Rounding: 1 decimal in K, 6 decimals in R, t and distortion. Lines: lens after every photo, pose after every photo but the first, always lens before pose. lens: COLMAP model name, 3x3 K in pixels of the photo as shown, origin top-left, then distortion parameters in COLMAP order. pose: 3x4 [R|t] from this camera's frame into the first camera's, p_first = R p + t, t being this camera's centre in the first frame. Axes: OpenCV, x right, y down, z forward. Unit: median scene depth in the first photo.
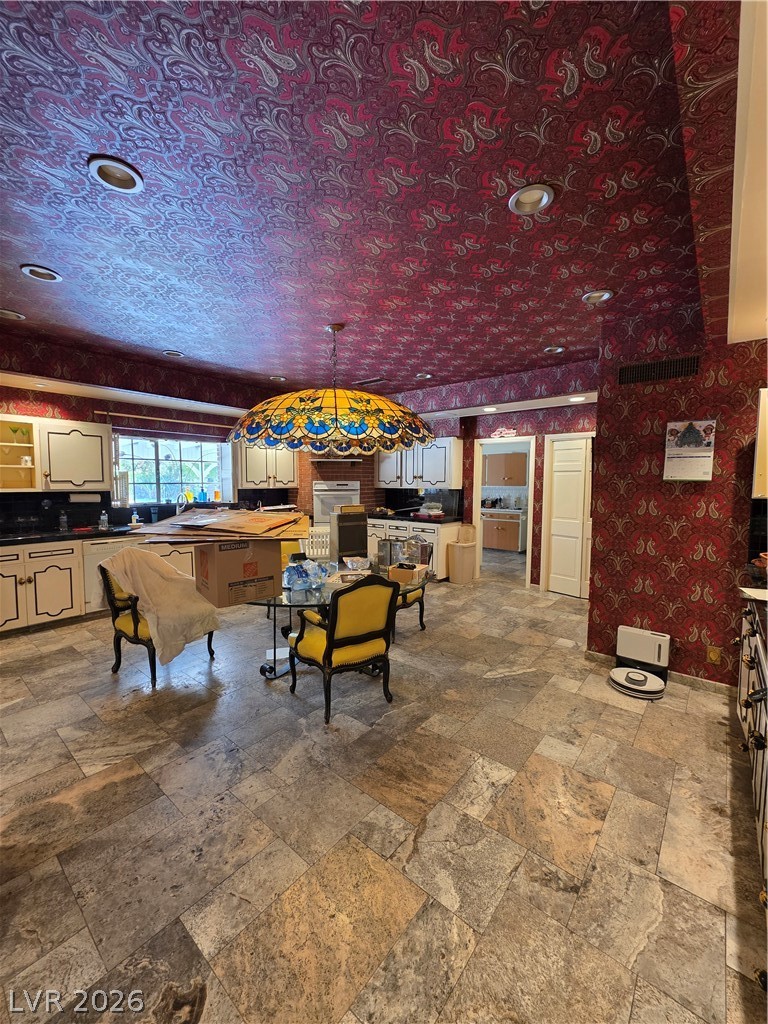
lens RADIAL K [[406.6, 0, 382.6], [0, 406.6, 511.5], [0, 0, 1]] dist [-0.000041, 0.000447]
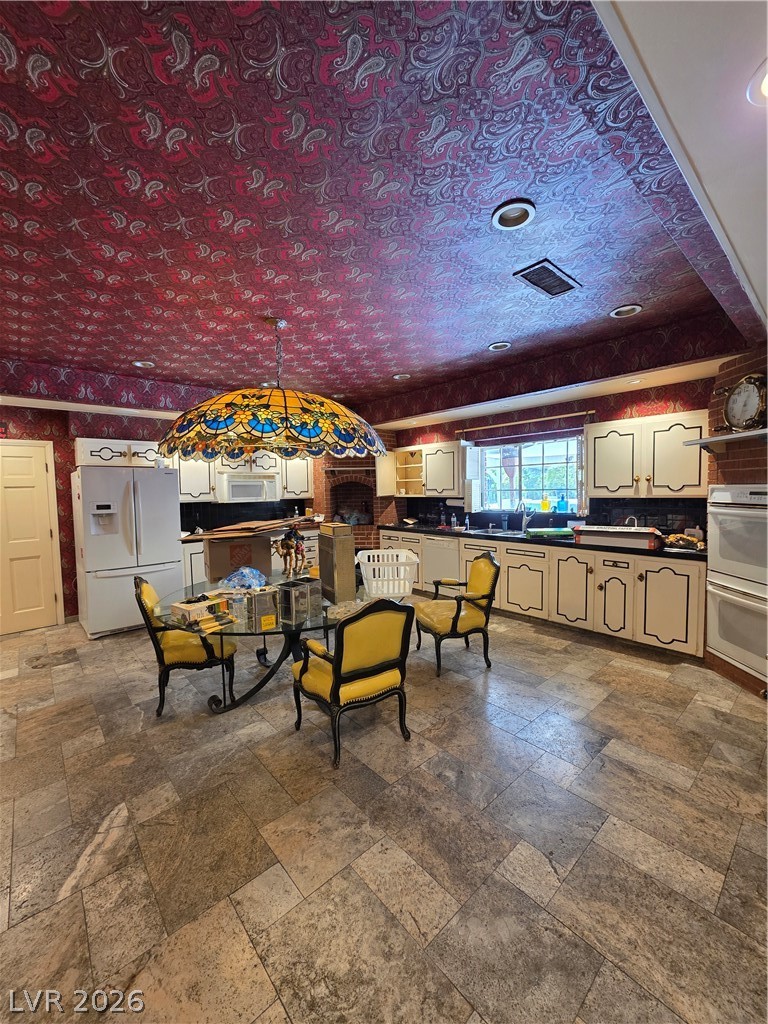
lens RADIAL K [[406.6, 0, 382.3], [0, 406.6, 510.4], [0, 0, 1]] dist [-0.000041, 0.000447]
pose [[-0.145090, 0.052727, -0.988012, 0.724546], [-0.057879, 0.996417, 0.061675, -0.101240], [0.987724, 0.066134, -0.141518, 1.335051]]
